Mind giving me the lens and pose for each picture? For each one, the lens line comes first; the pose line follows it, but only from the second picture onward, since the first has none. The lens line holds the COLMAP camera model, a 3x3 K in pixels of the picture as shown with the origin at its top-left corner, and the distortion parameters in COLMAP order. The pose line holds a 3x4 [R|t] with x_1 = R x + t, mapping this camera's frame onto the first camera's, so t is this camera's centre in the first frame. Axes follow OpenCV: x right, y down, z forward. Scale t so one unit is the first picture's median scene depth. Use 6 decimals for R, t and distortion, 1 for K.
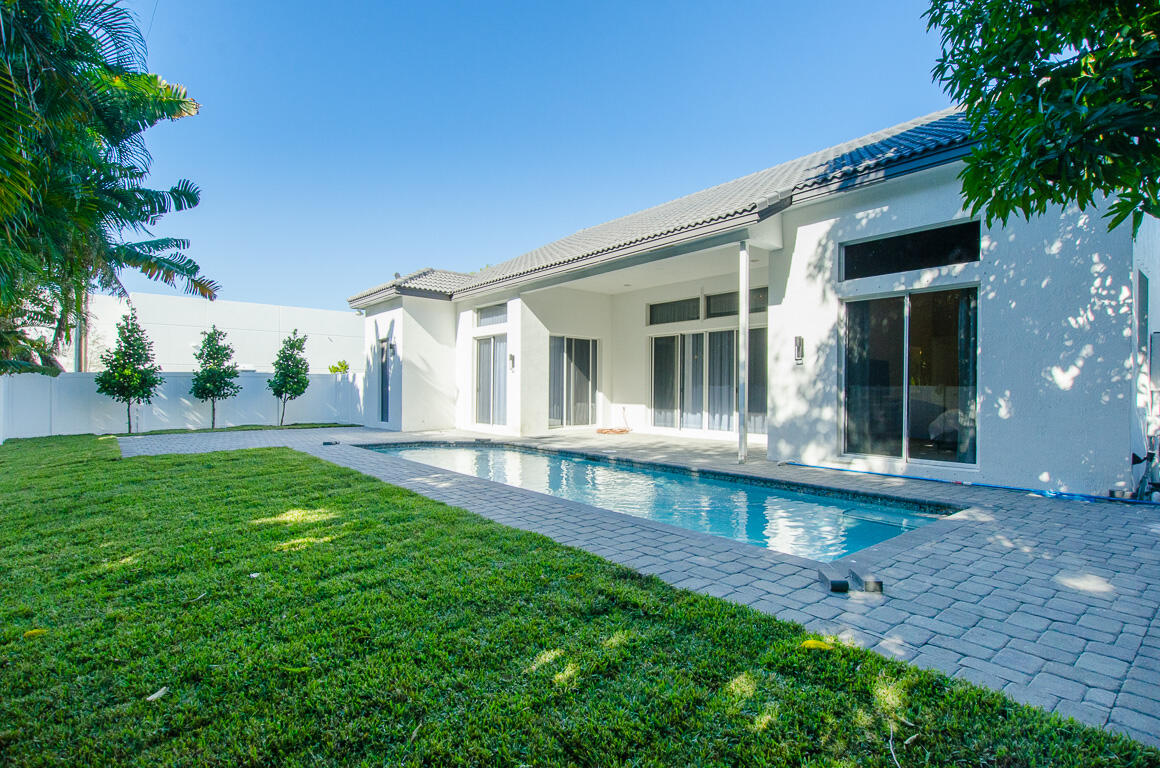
lens RADIAL K [[557.8, 0, 579.8], [0, 557.8, 384.3], [0, 0, 1]] dist [-0.003815, 0.000125]
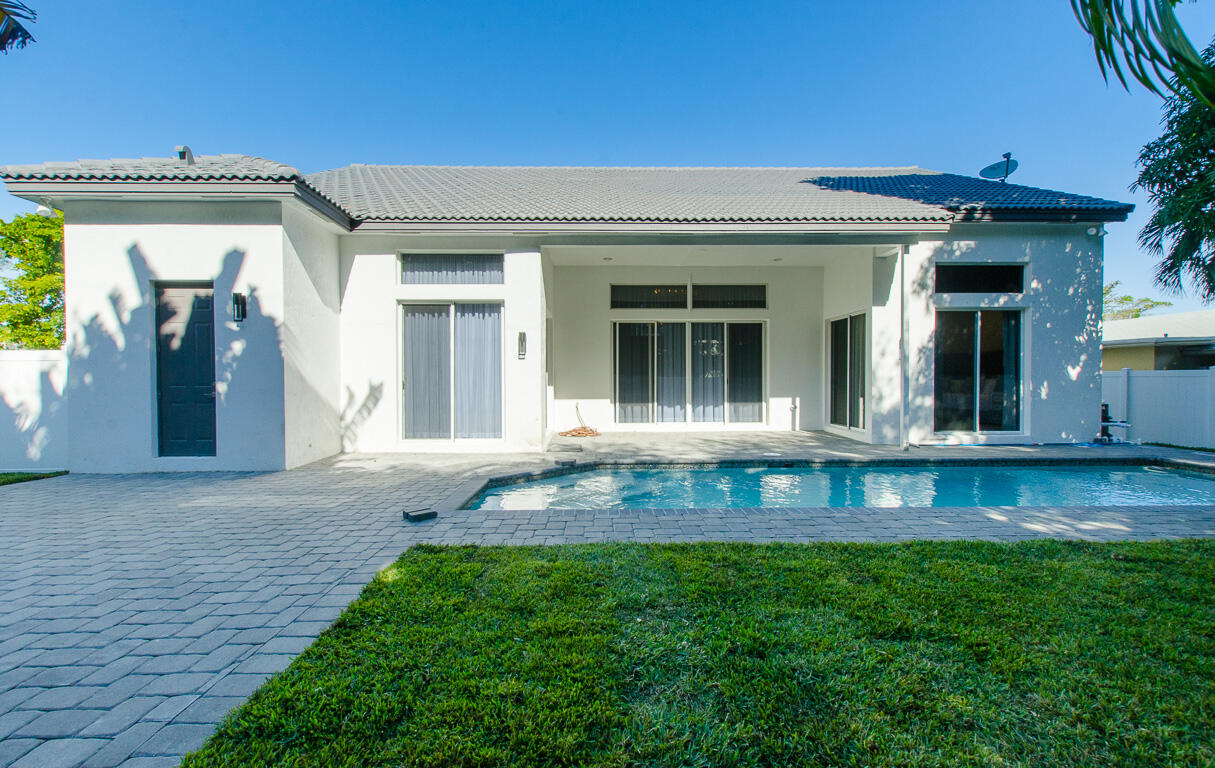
lens RADIAL K [[528.1, 0, 607.2], [0, 528.1, 386.7], [0, 0, 1]] dist [0.014140, 0.000103]
pose [[0.627414, -0.019204, 0.778449, -0.851202], [-0.001818, 0.999657, 0.026126, -0.007125], [-0.778684, -0.017807, 0.627164, 0.768607]]
